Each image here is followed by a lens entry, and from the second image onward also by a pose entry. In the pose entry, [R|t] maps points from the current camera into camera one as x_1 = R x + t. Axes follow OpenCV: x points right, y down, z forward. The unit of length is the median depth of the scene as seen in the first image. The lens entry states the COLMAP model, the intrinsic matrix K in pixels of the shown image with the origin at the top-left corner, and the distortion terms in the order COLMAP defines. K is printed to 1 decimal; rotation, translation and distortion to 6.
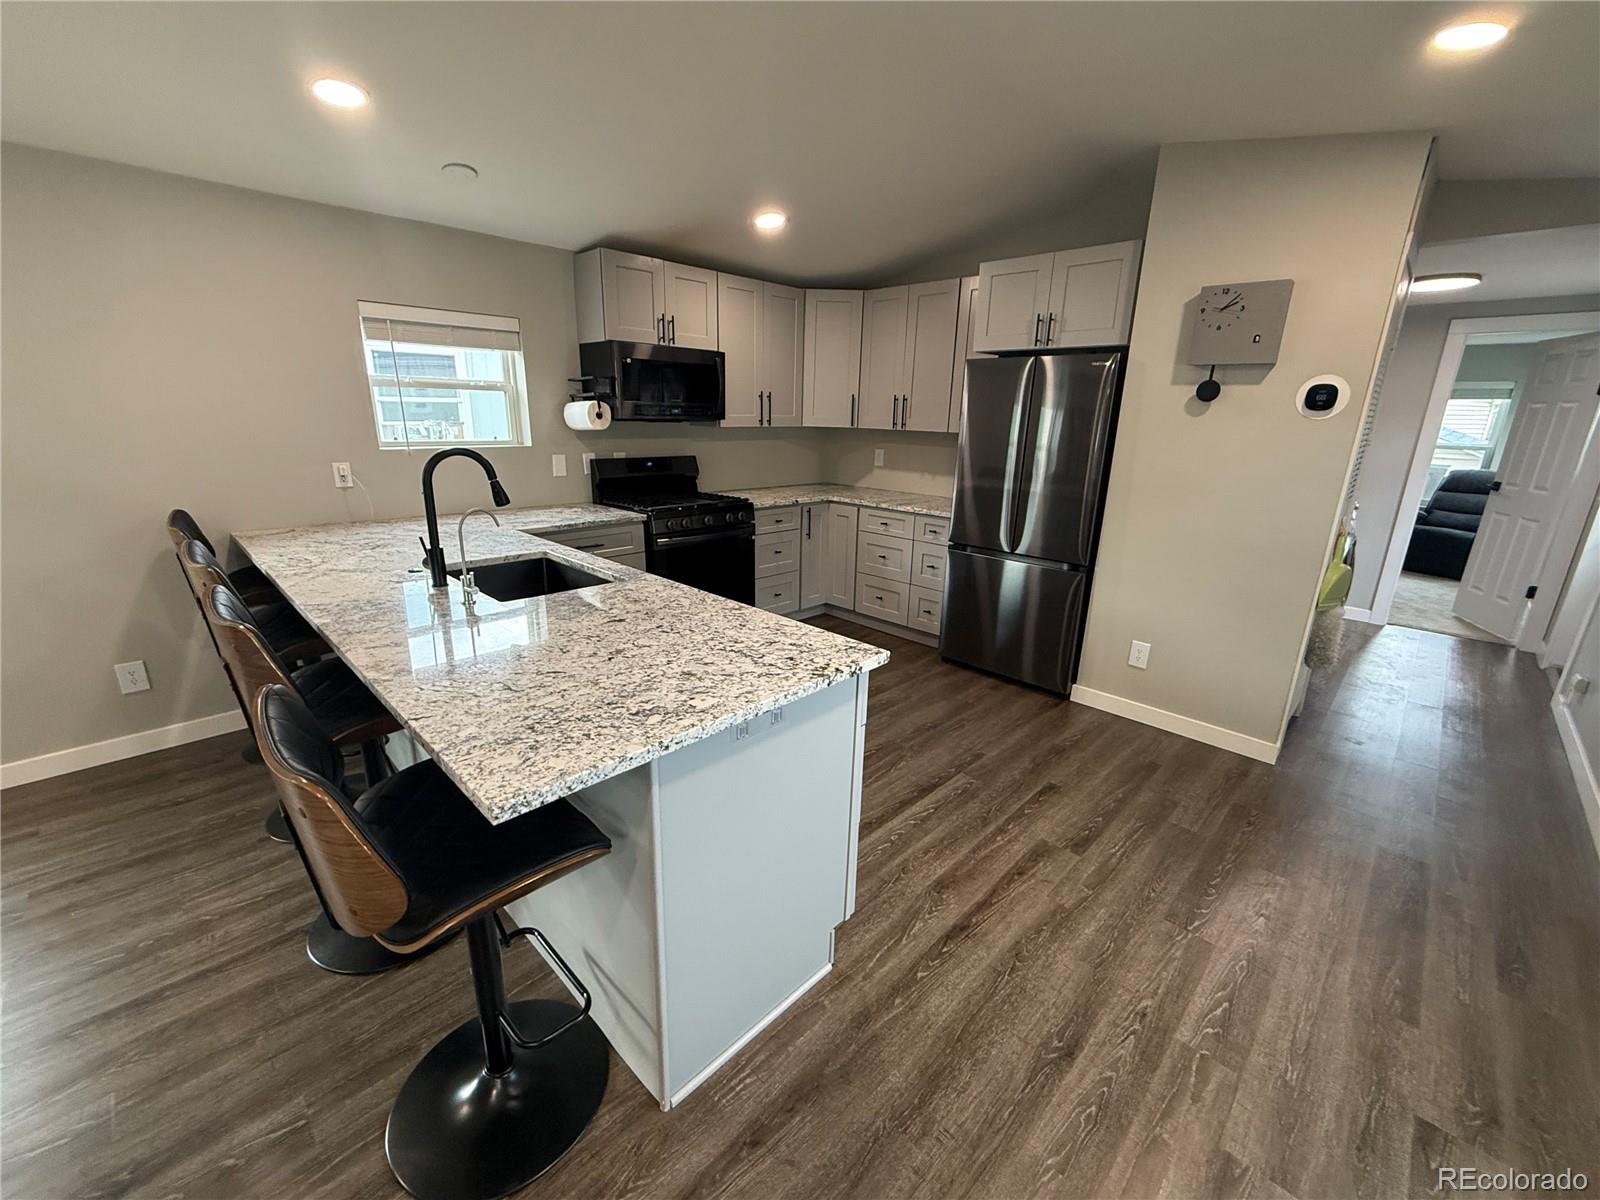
lens RADIAL K [[635.8, 0, 807.9], [0, 635.8, 619.9], [0, 0, 1]] dist [-0.002544, -0.000286]
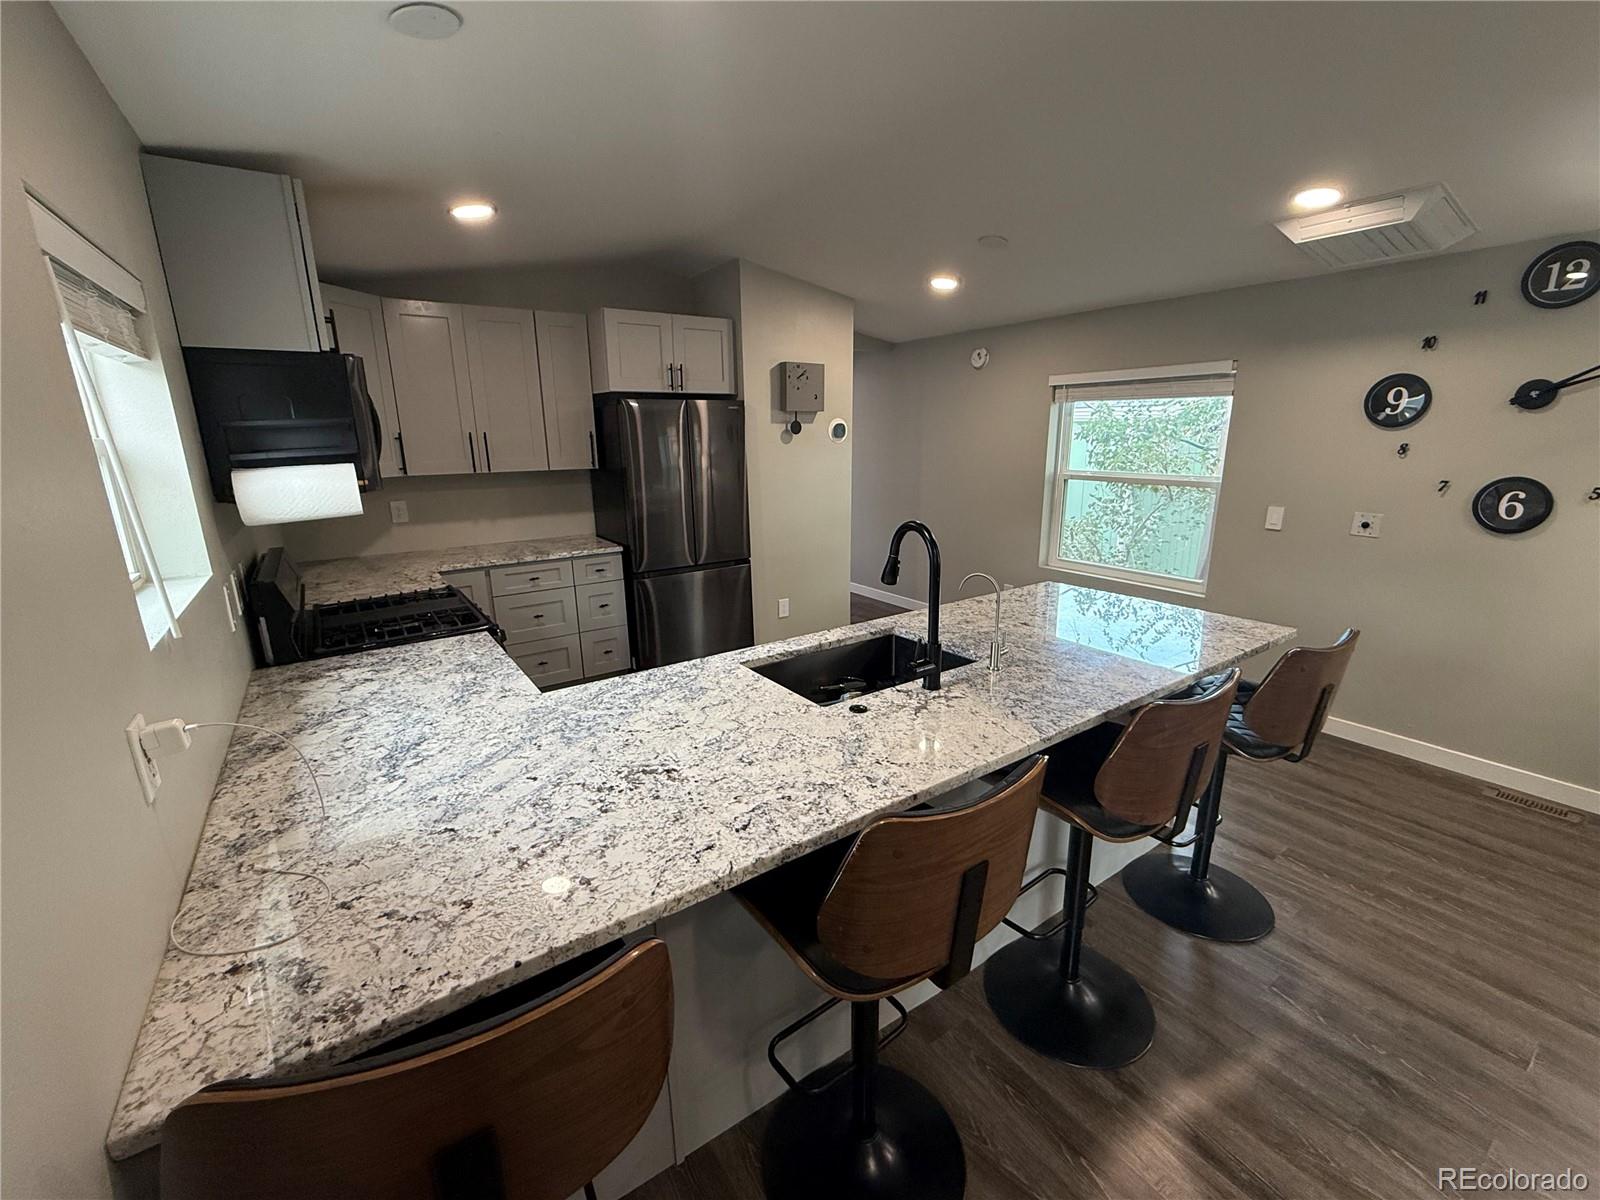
lens RADIAL K [[674.9, 0, 803.8], [0, 674.9, 599.3], [0, 0, 1]] dist [-0.002380, 0.000299]
pose [[0.195833, -0.263625, 0.944538, -0.857848], [0.322169, 0.927020, 0.191940, -0.232285], [-0.926205, 0.266713, 0.266473, 0.542205]]
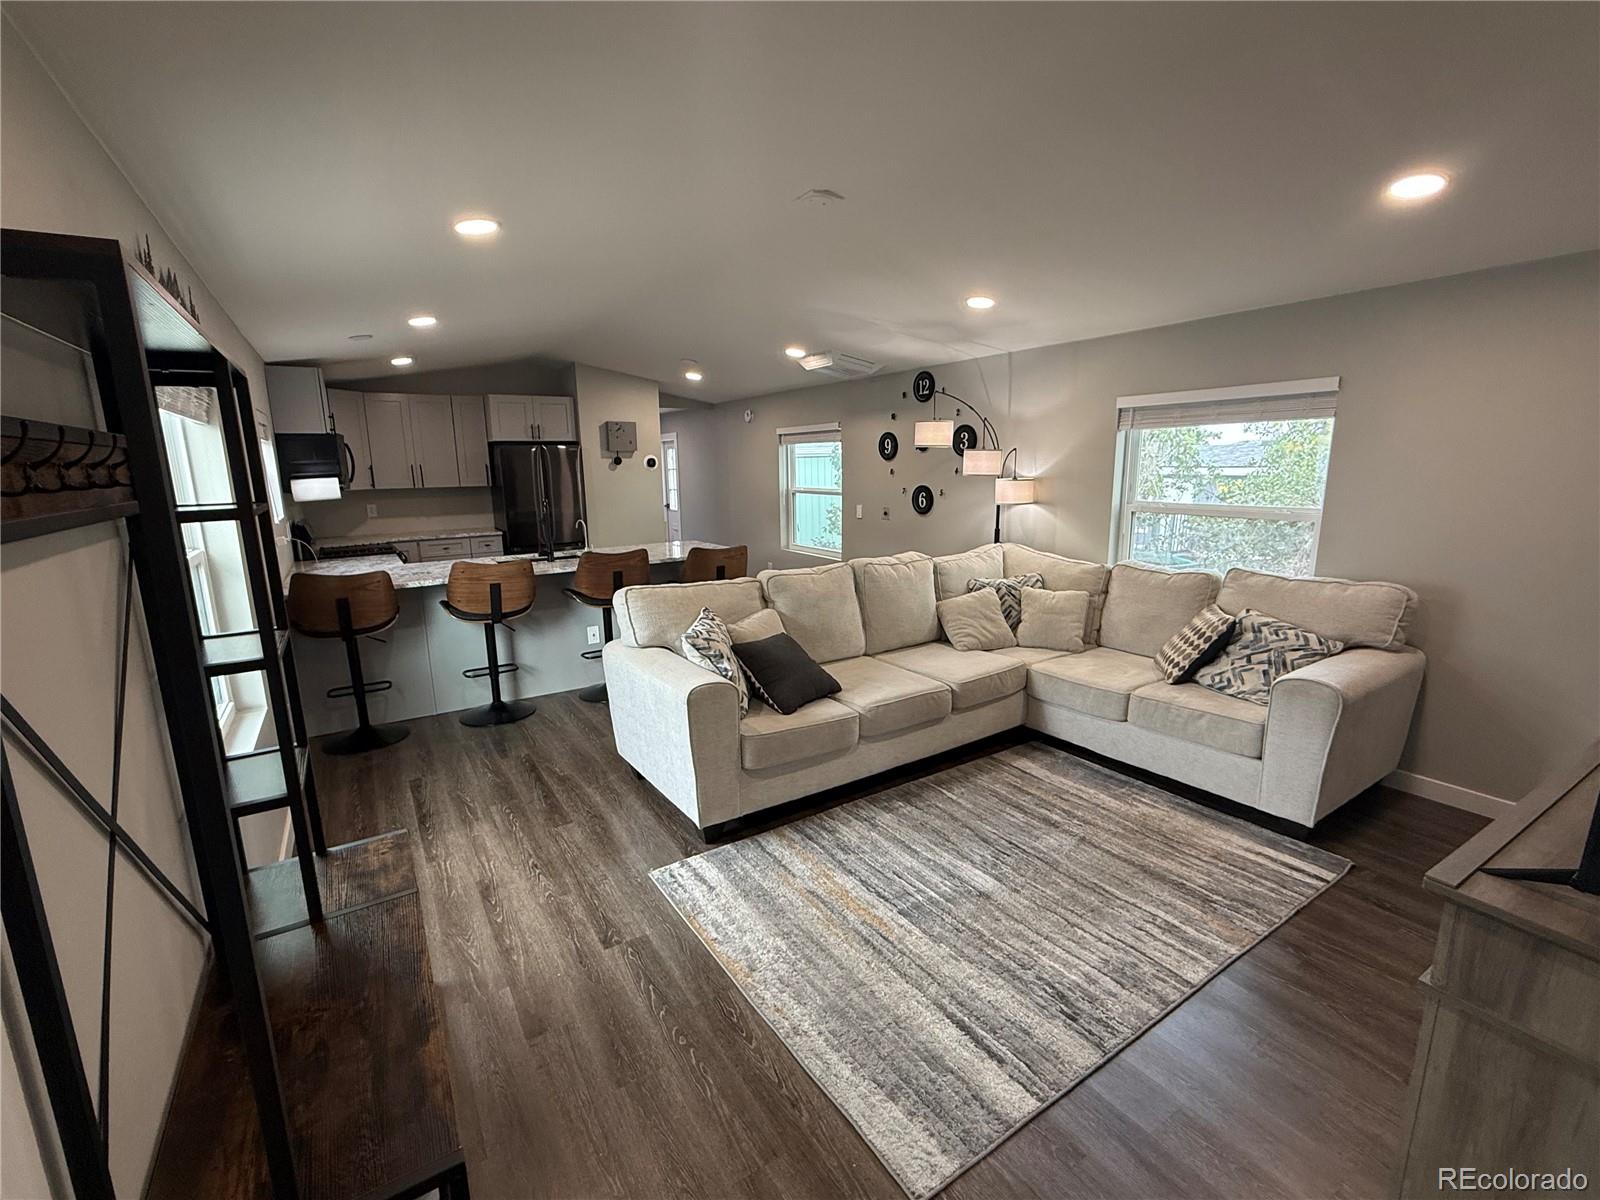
lens RADIAL K [[700.4, 0, 796.6], [0, 700.4, 598.3], [0, 0, 1]] dist [-0.001280, 0.000158]
pose [[0.231922, -0.214160, 0.948867, -1.606184], [0.324223, 0.936702, 0.132168, 0.008682], [-0.917111, 0.276992, 0.286677, -0.236900]]
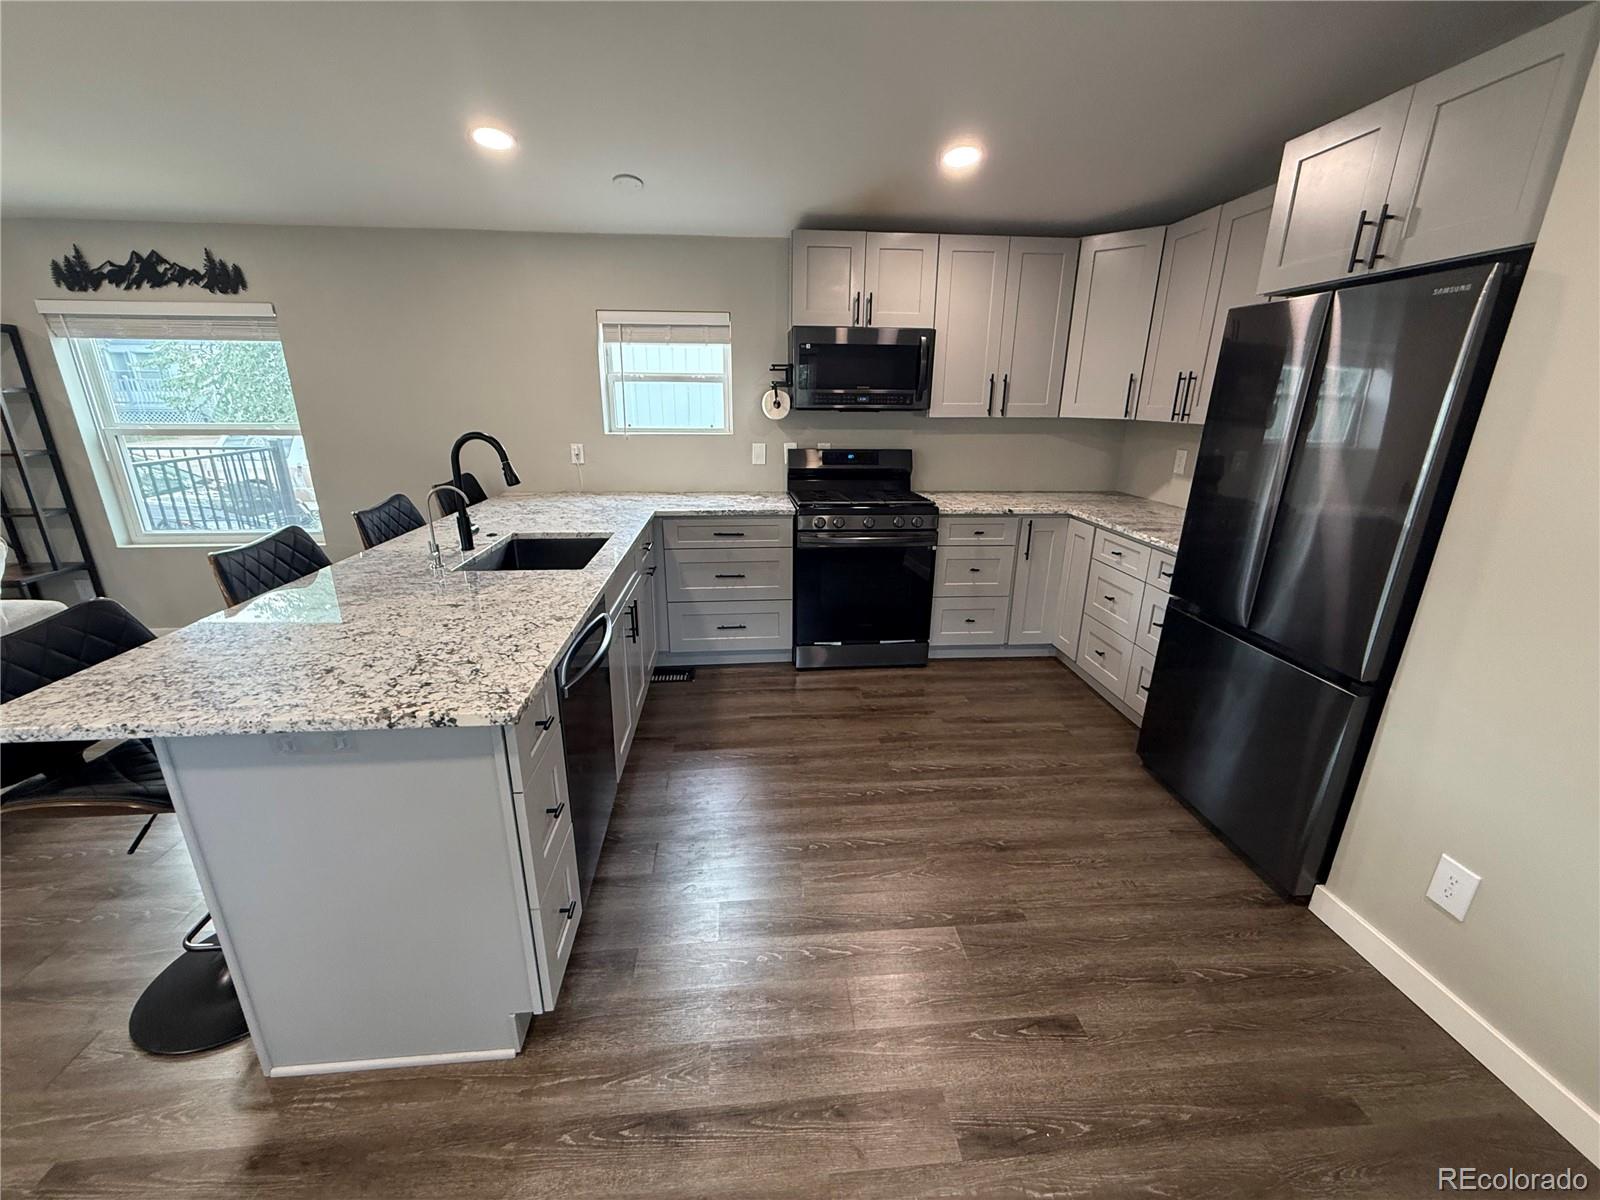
lens RADIAL K [[635.8, 0, 807.6], [0, 635.8, 615.5], [0, 0, 1]] dist [-0.002544, -0.000286]
pose [[0.761012, 0.197327, -0.617999, 0.395341], [-0.193535, 0.978295, 0.074049, -0.087304], [0.619197, 0.063252, 0.782684, 0.291231]]
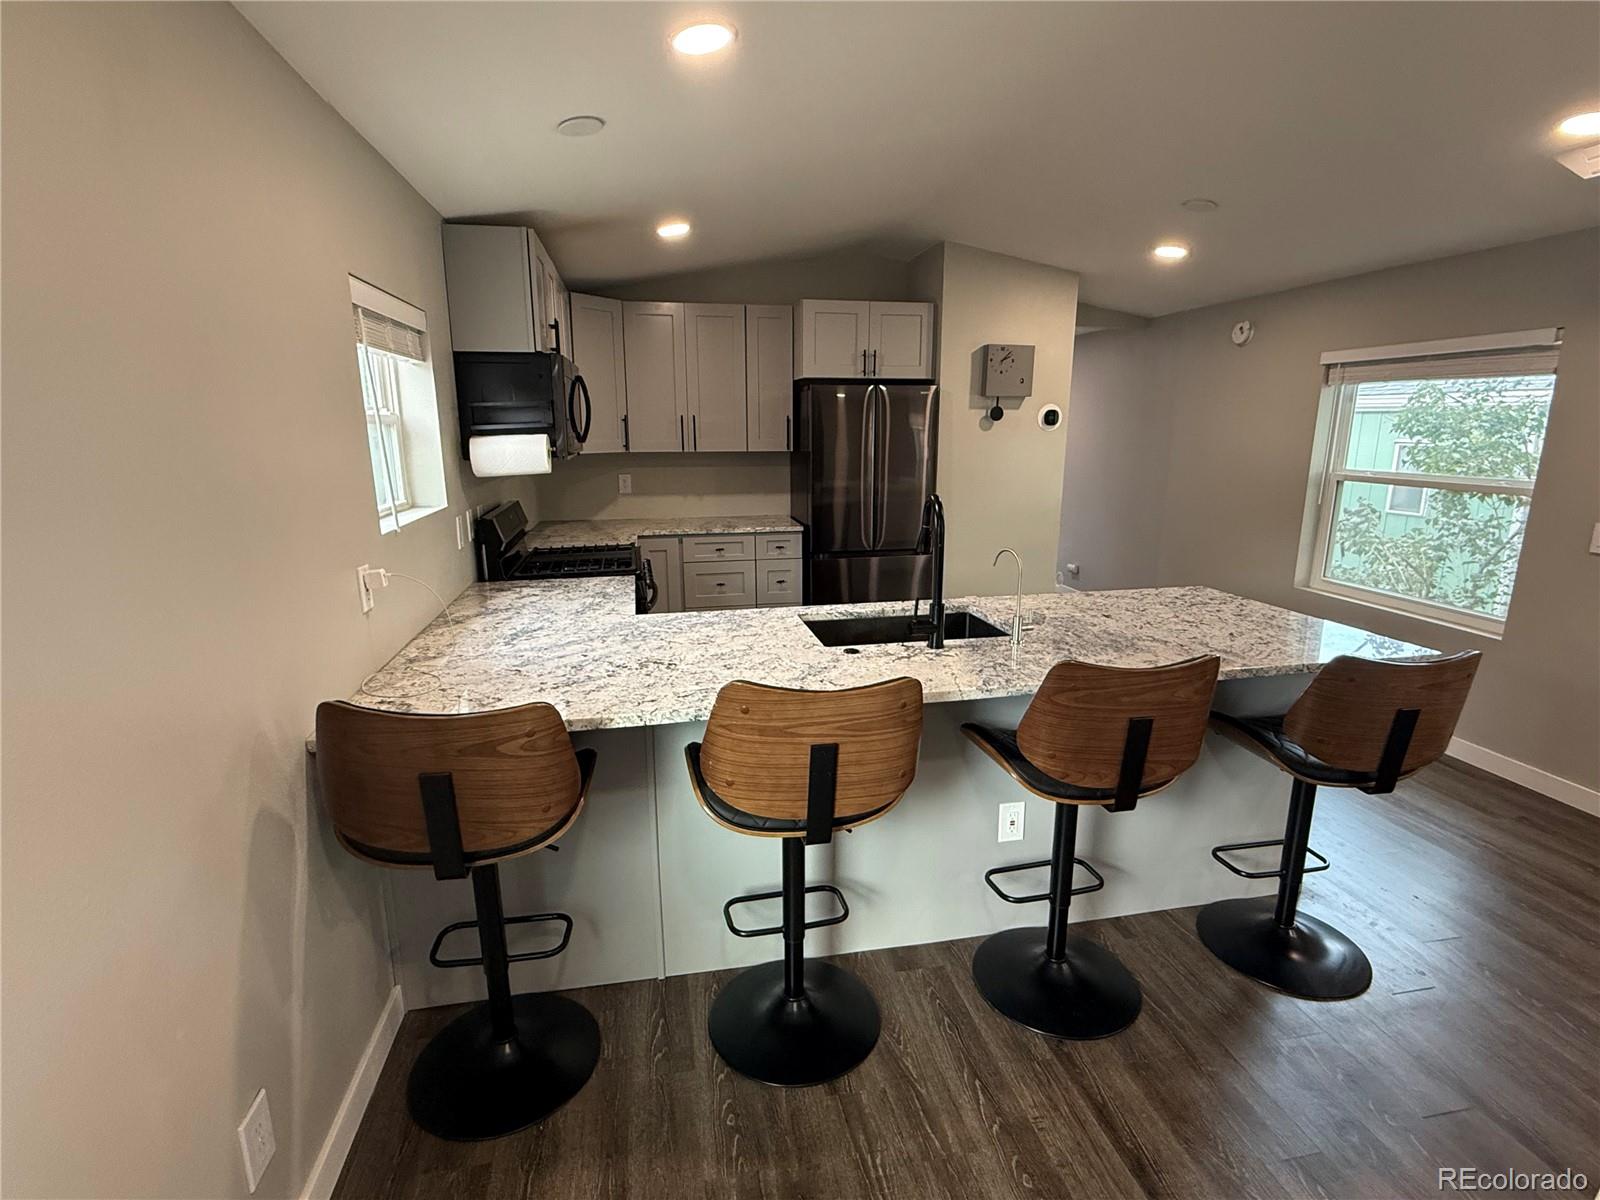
lens RADIAL K [[783.8, 0, 798.7], [0, 783.8, 598.4], [0, 0, 1]] dist [-0.002716, 0.000363]
pose [[0.571341, -0.203729, 0.795024, -0.944836], [0.271161, 0.961159, 0.051433, -0.139382], [-0.774623, 0.186194, 0.604393, 0.286992]]
